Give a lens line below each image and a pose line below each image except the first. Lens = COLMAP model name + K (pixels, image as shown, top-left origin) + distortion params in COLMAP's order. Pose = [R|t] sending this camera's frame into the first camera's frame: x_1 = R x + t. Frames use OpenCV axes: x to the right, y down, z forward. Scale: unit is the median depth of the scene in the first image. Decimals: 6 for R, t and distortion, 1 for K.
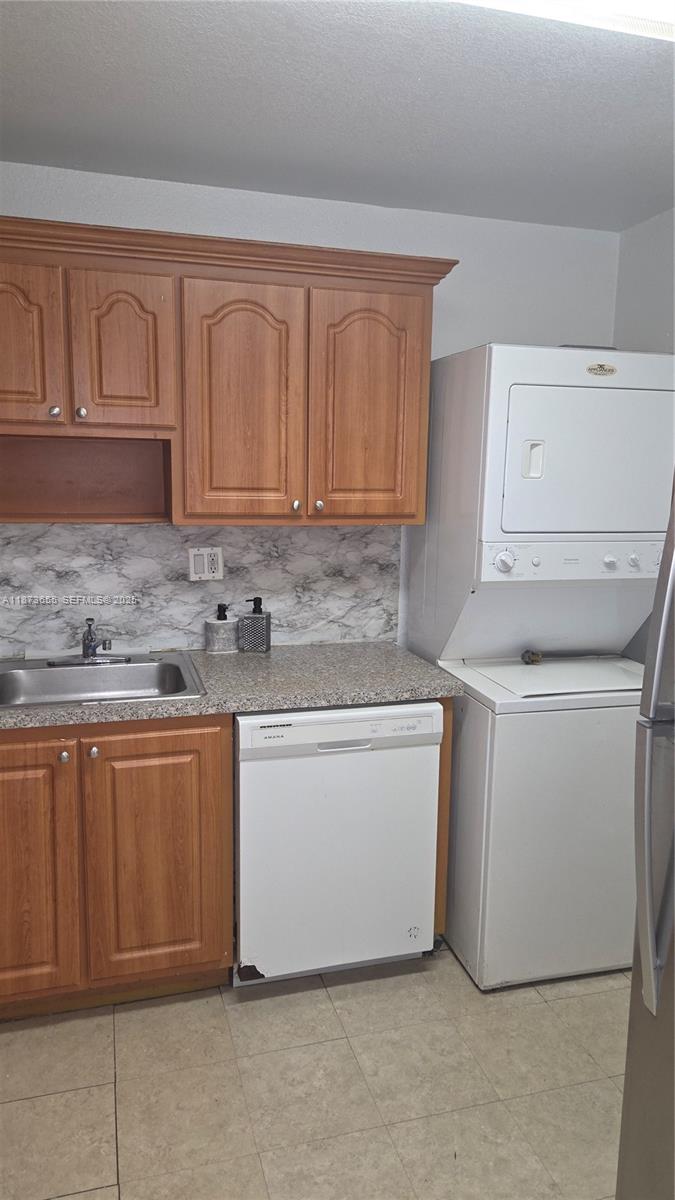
lens RADIAL K [[784.0, 0, 337.2], [0, 784.0, 597.9], [0, 0, 1]] dist [0.033359, -0.022052]
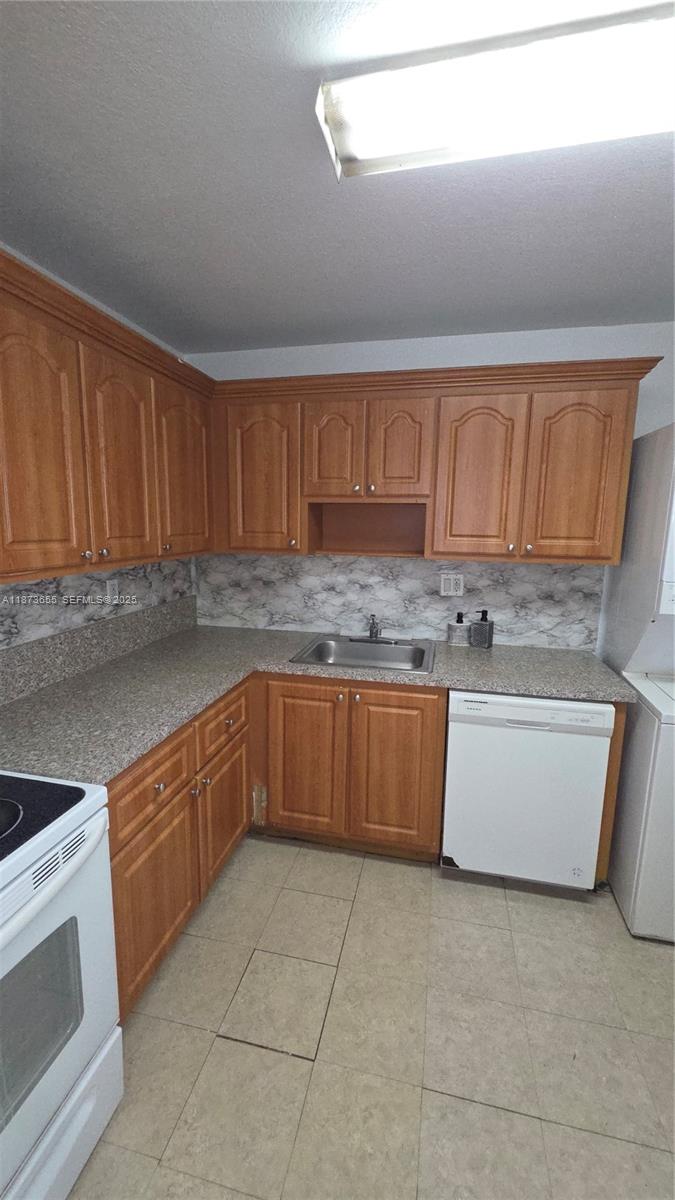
lens RADIAL K [[479.3, 0, 334.5], [0, 479.3, 601.4], [0, 0, 1]] dist [-0.011543, 0.000595]
pose [[0.873489, 0.077022, -0.480713, 0.095514], [-0.075881, 0.996878, 0.021844, -0.017796], [0.480894, 0.017396, 0.876606, 0.097986]]
